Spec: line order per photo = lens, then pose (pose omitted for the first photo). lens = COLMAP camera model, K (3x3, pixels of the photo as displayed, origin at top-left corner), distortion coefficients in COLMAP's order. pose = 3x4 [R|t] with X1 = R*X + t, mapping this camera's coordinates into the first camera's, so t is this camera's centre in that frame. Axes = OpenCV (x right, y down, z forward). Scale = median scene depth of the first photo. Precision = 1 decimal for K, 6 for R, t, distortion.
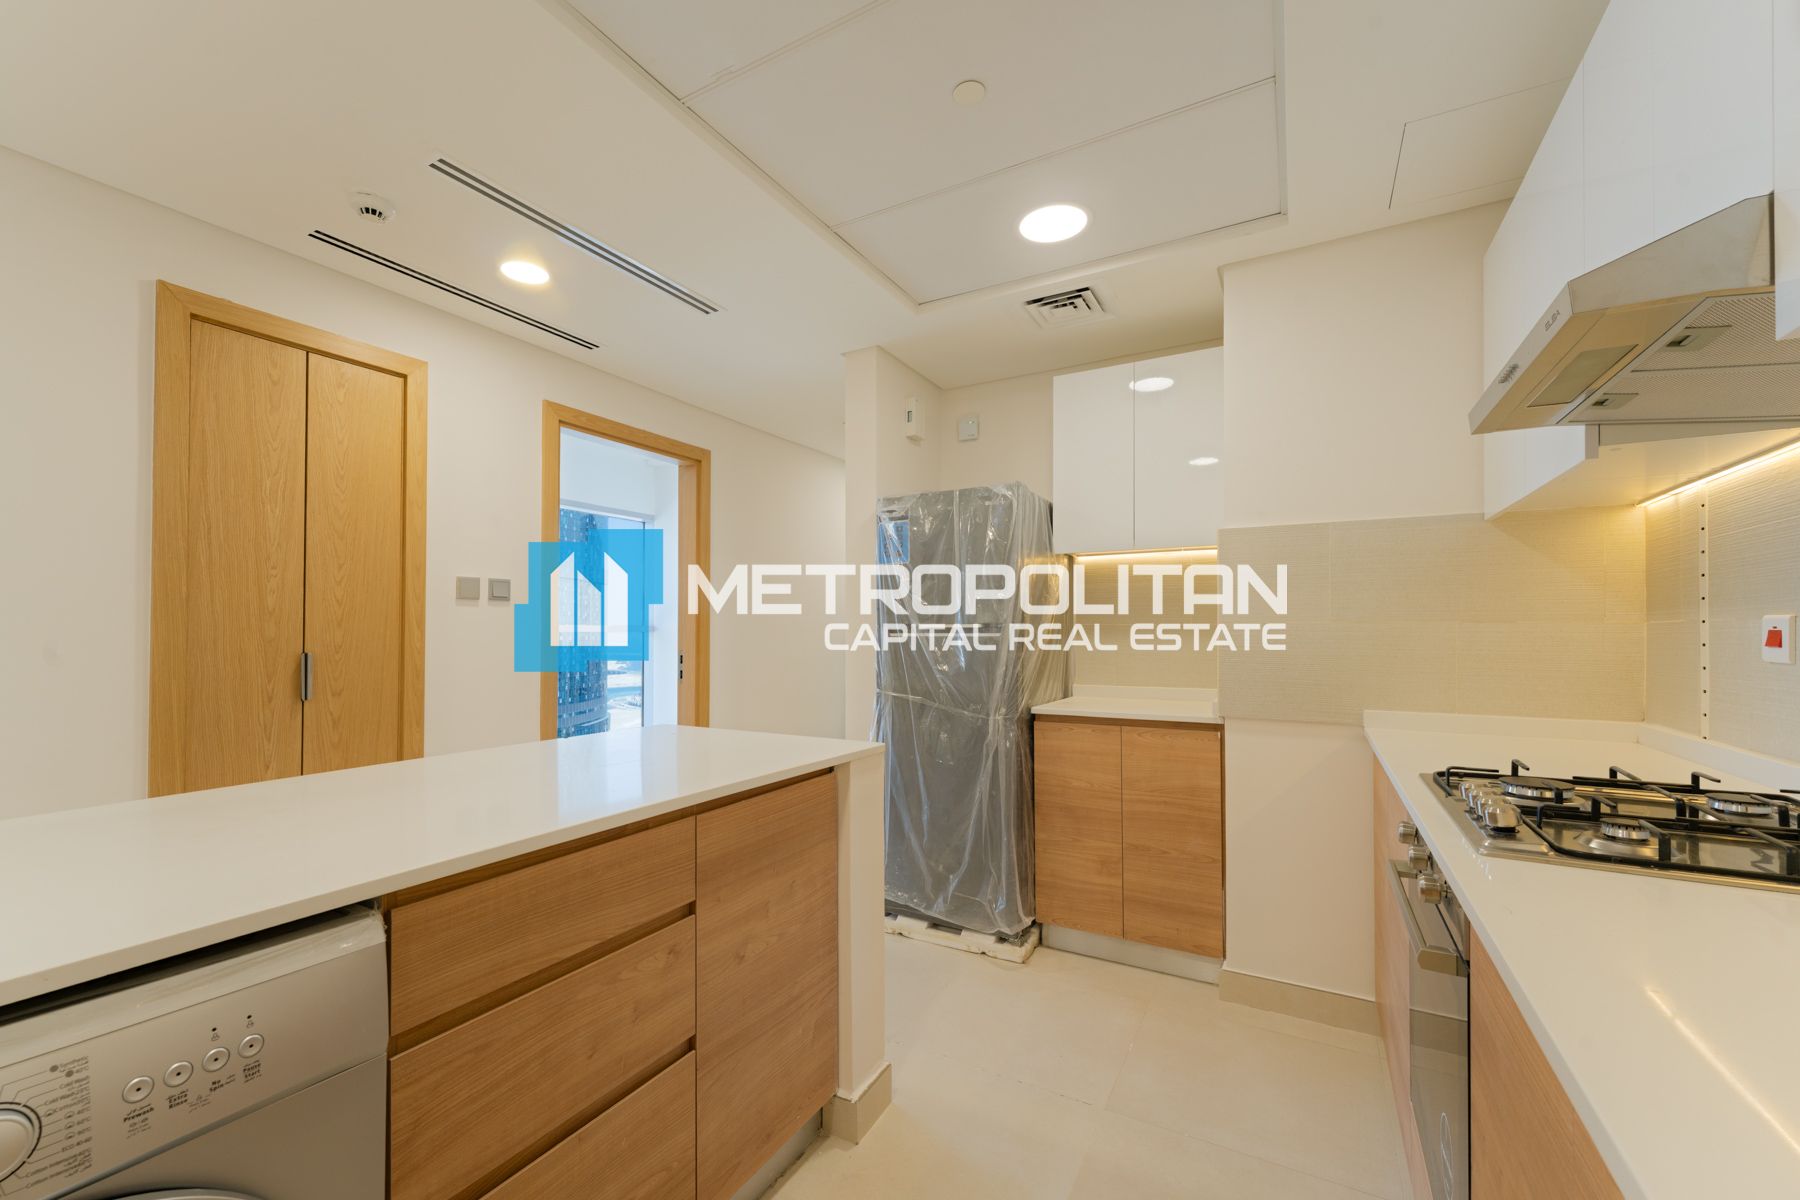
lens RADIAL K [[732.9, 0, 898.0], [0, 732.9, 641.1], [0, 0, 1]] dist [0.015964, -0.009497]
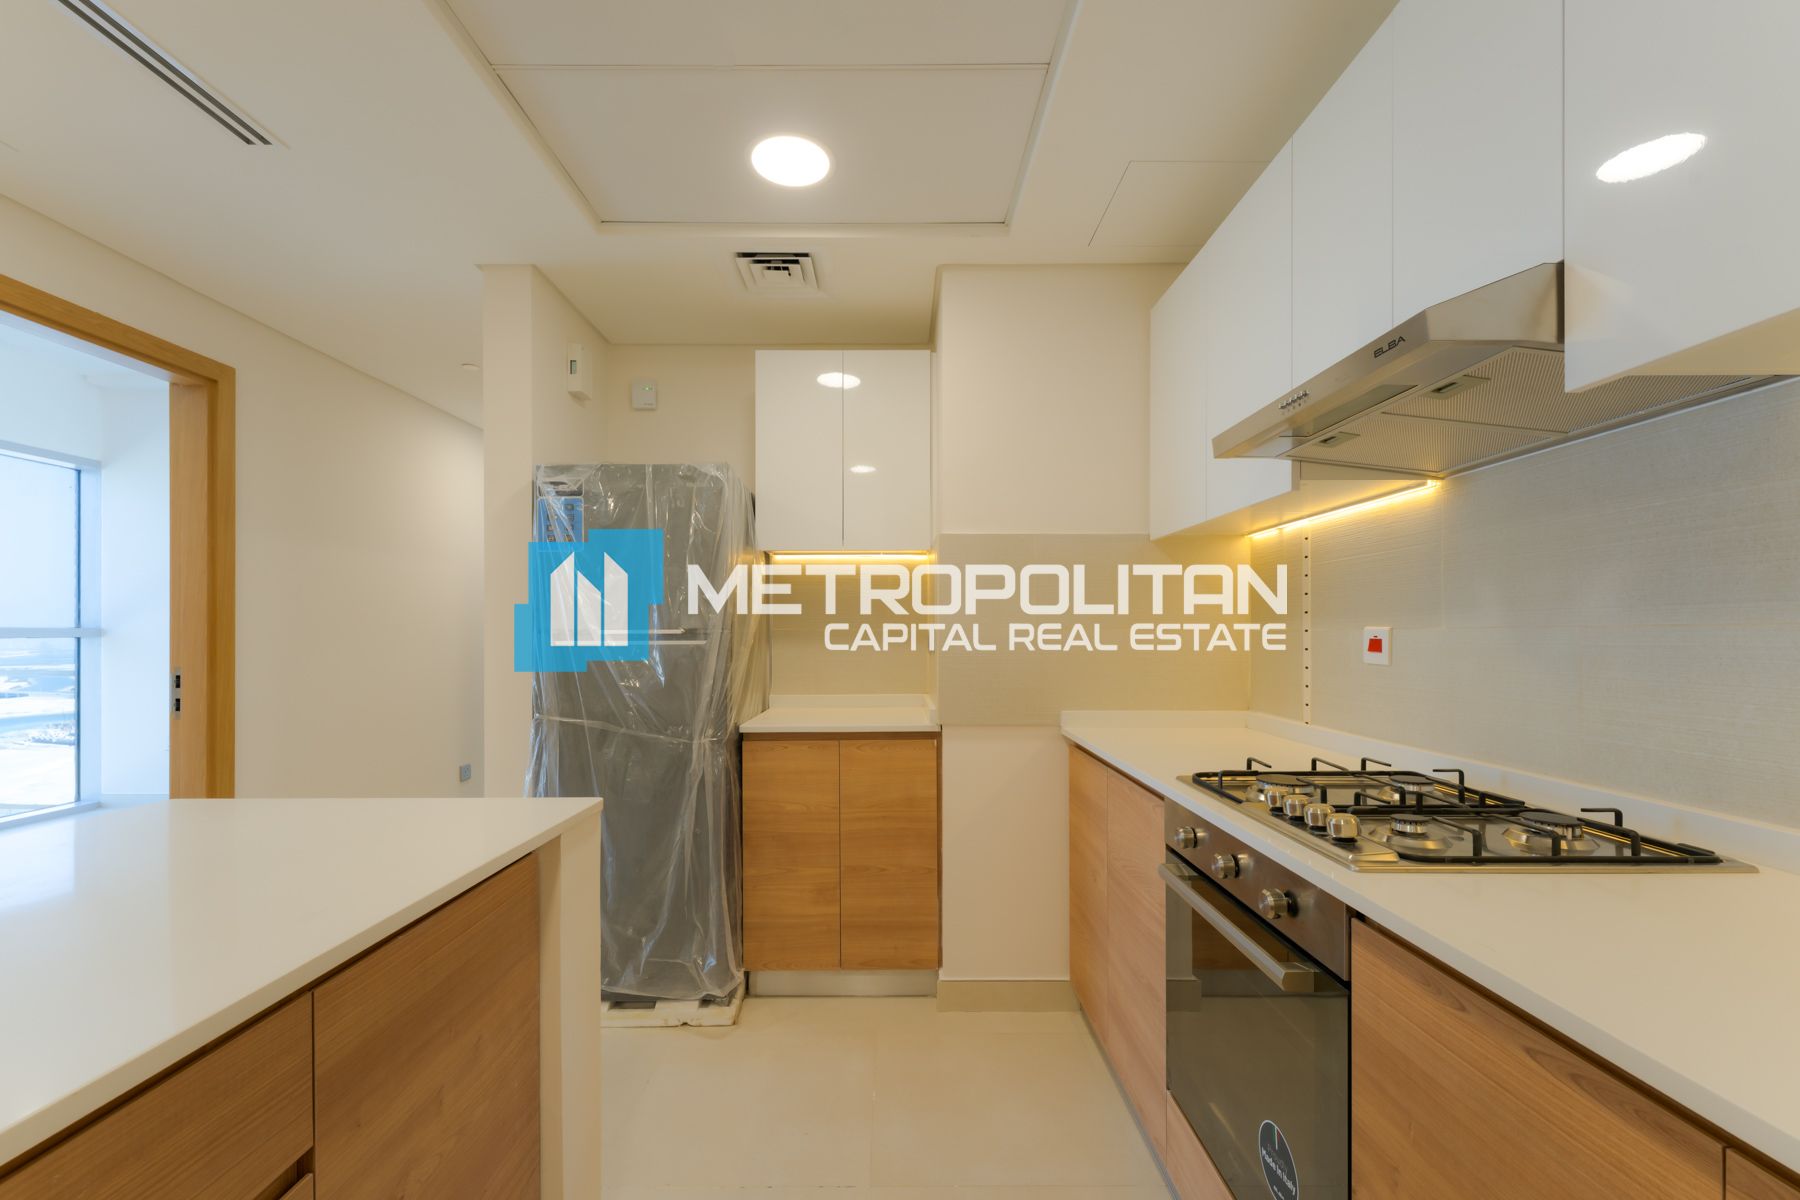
lens RADIAL K [[732.9, 0, 898.0], [0, 732.9, 641.1], [0, 0, 1]] dist [0.015964, -0.009497]
pose [[0.870330, -0.007456, 0.492413, -0.083894], [0.007479, 0.999970, 0.001923, -0.010230], [-0.492412, 0.002009, 0.870360, 0.157433]]
